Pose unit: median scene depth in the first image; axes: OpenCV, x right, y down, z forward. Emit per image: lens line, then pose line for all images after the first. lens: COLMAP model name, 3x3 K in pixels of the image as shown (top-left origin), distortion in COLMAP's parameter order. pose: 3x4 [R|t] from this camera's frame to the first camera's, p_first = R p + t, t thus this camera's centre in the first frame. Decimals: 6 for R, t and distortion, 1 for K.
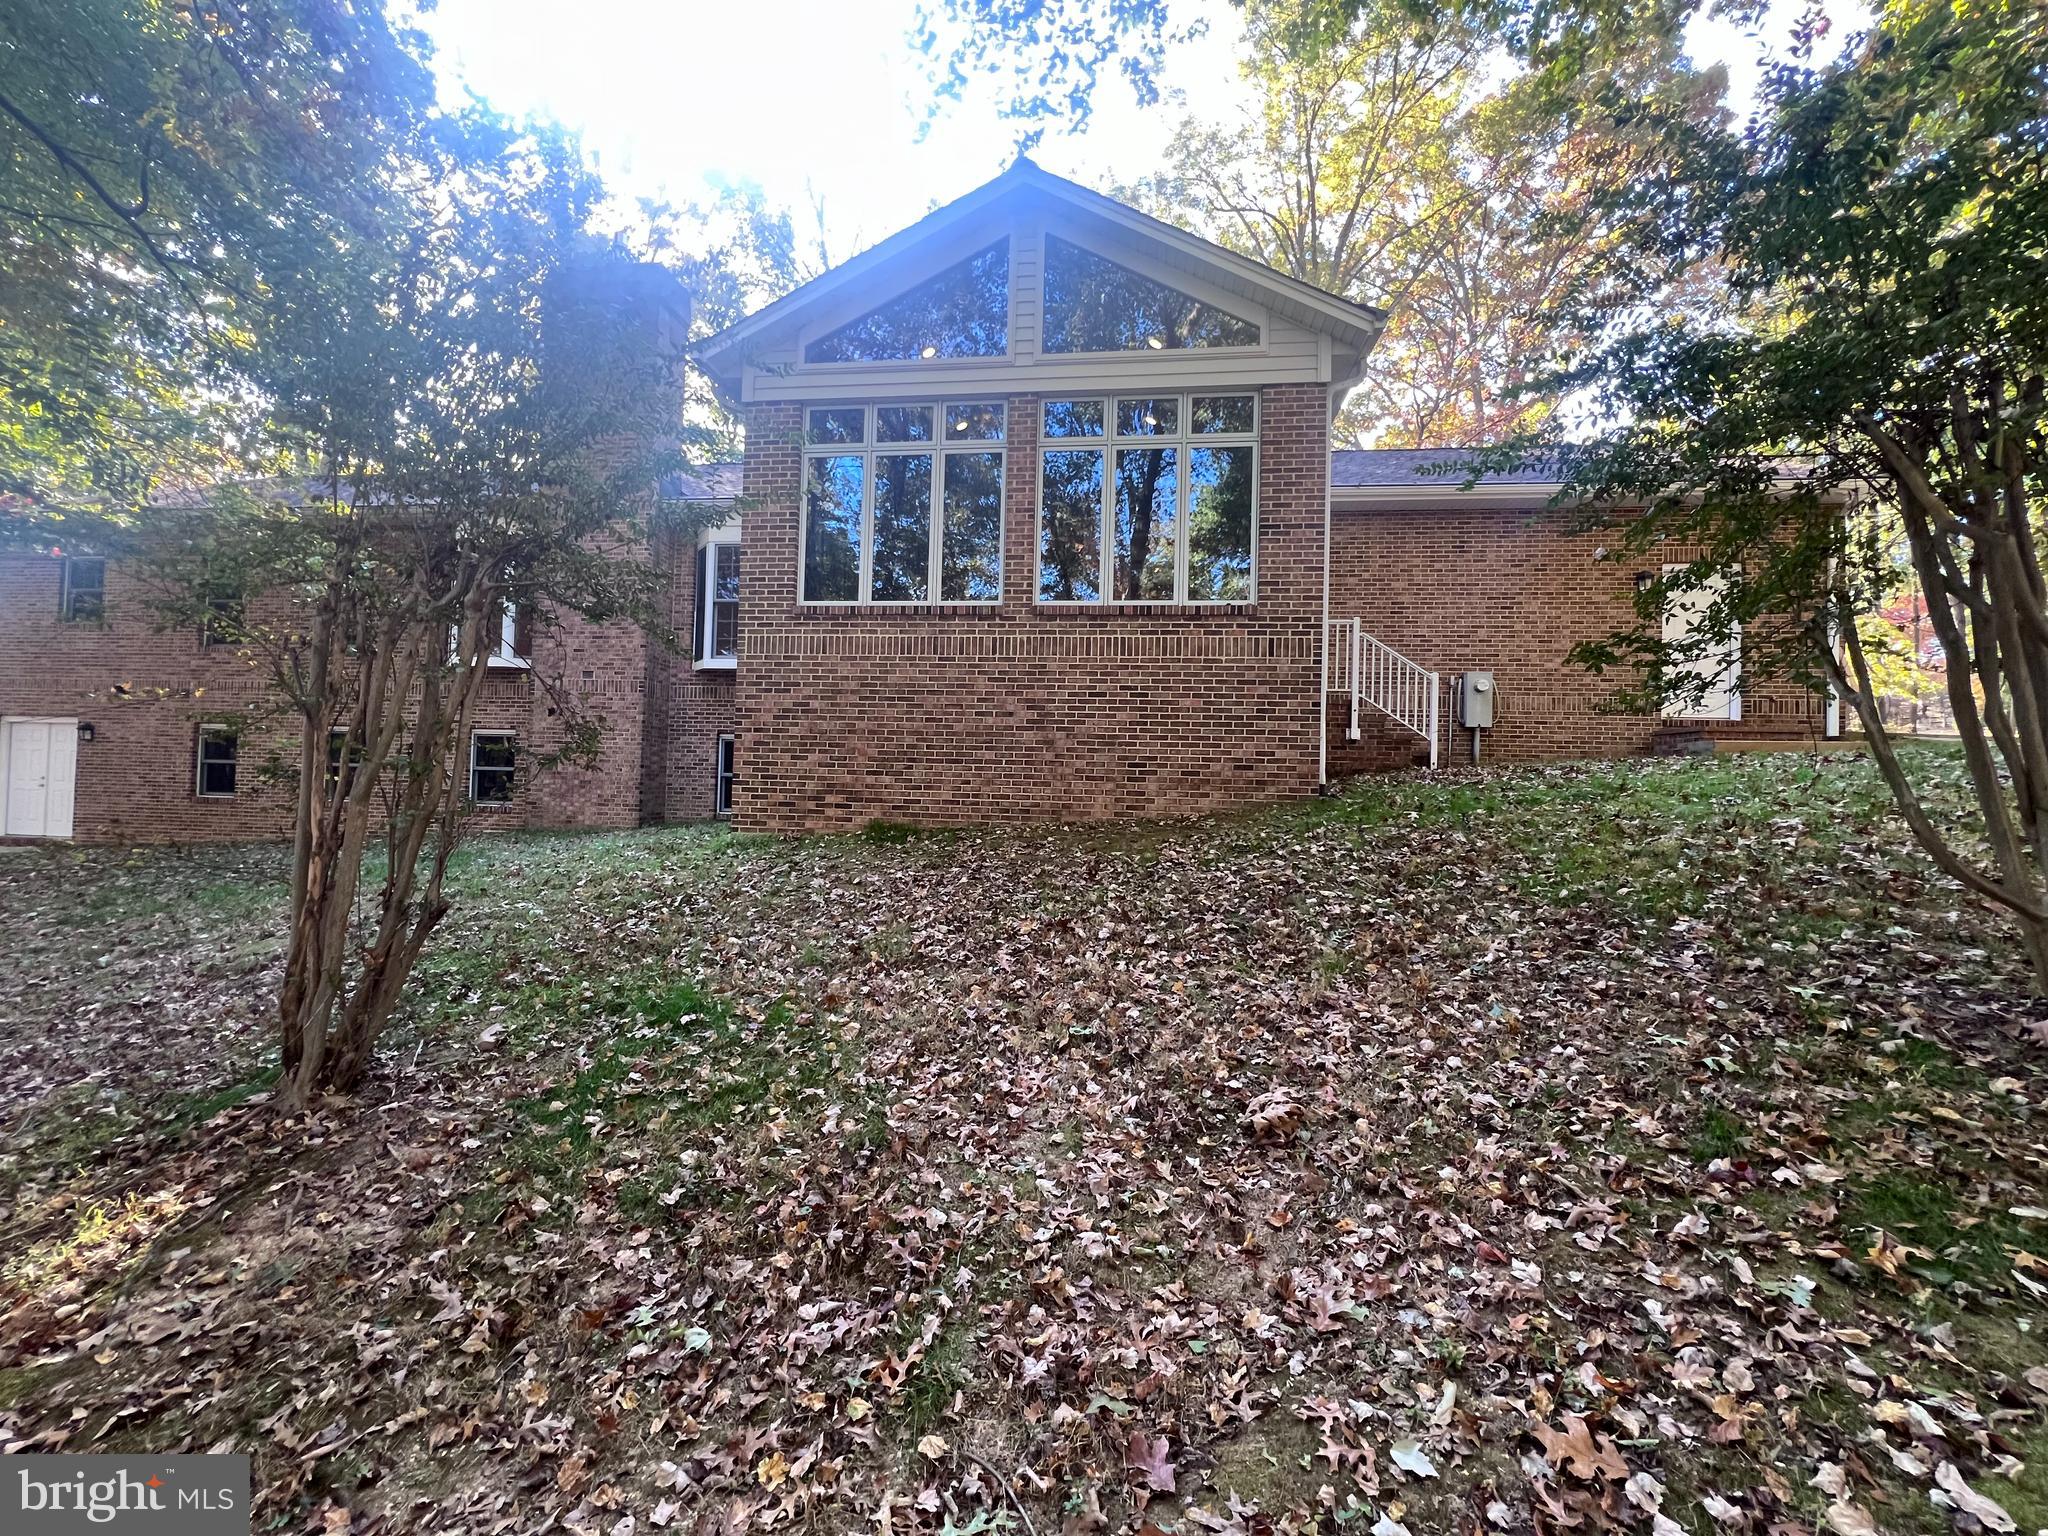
lens RADIAL K [[816.9, 0, 1024.4], [0, 816.9, 770.5], [0, 0, 1]] dist [-0.002698, 0.000099]
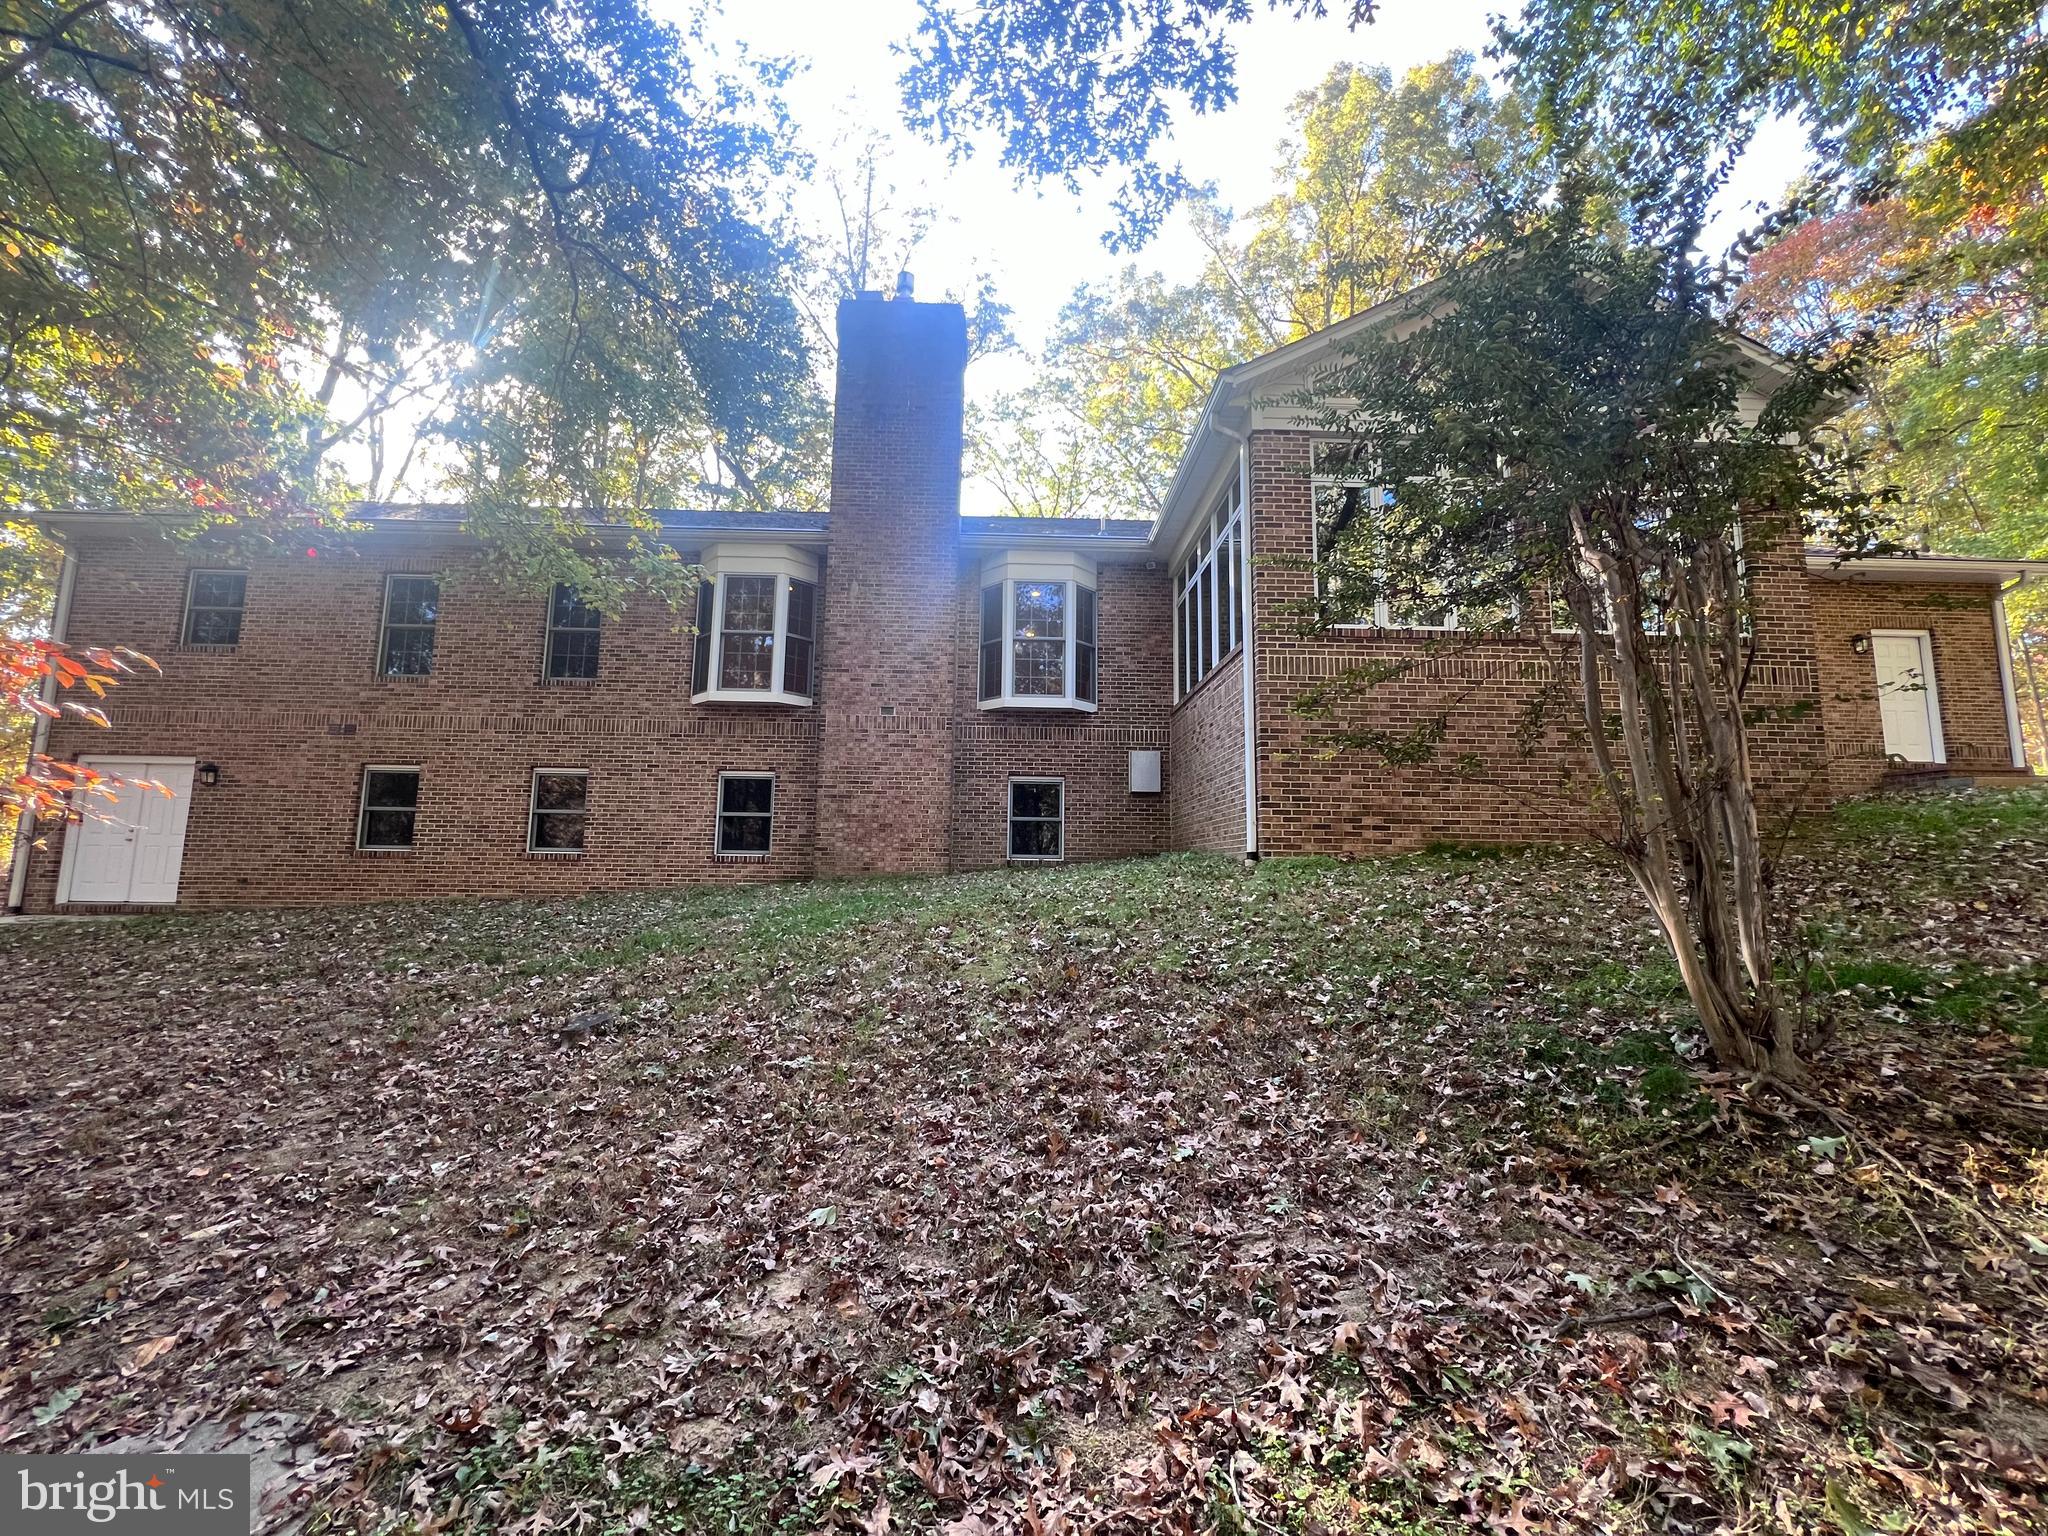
lens RADIAL K [[816.9, 0, 1024.5], [0, 816.9, 765.3], [0, 0, 1]] dist [-0.002698, 0.000099]
pose [[0.988639, 0.007075, 0.150143, -0.465815], [0.008722, 0.994508, -0.104297, 0.039464], [-0.150056, 0.104421, 0.983148, 0.053794]]
